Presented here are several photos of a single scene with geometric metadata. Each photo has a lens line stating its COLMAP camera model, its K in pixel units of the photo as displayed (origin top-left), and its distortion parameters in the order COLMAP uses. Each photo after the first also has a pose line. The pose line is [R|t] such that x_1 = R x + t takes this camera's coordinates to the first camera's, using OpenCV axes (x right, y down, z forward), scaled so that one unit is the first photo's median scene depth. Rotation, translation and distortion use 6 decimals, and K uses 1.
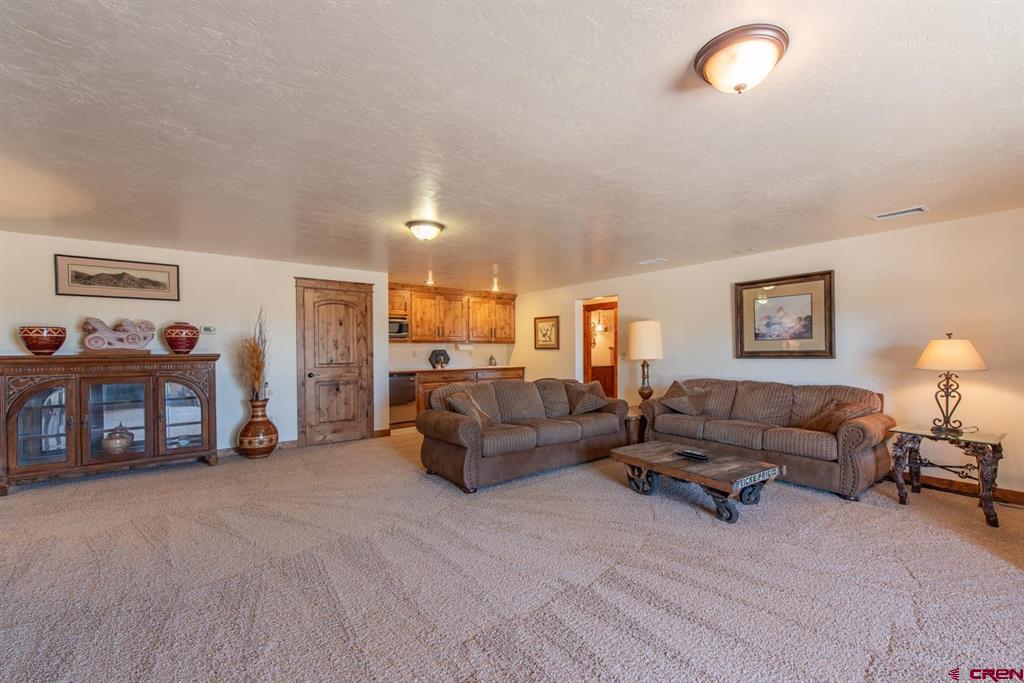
lens RADIAL K [[412.3, 0, 507.8], [0, 412.3, 339.0], [0, 0, 1]] dist [0.010198, -0.000277]
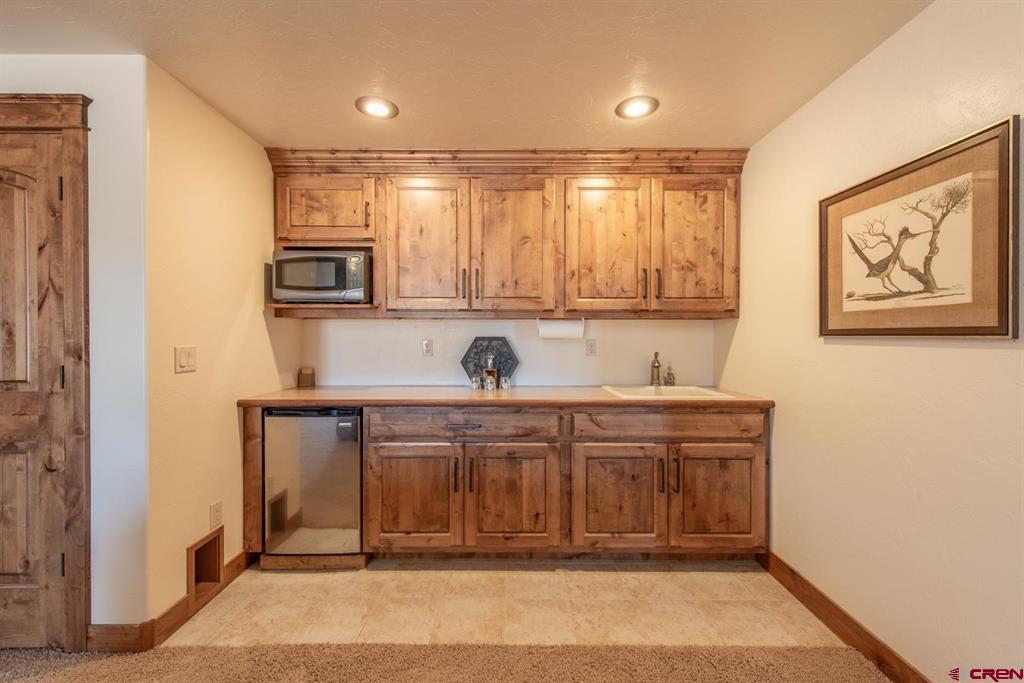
lens RADIAL K [[412.3, 0, 507.8], [0, 412.3, 339.0], [0, 0, 1]] dist [0.010198, -0.000277]
pose [[0.830346, 0.006969, -0.557204, 0.049333], [0.009358, 0.999606, 0.026448, 0.018509], [0.557169, -0.027175, 0.829954, 0.710378]]
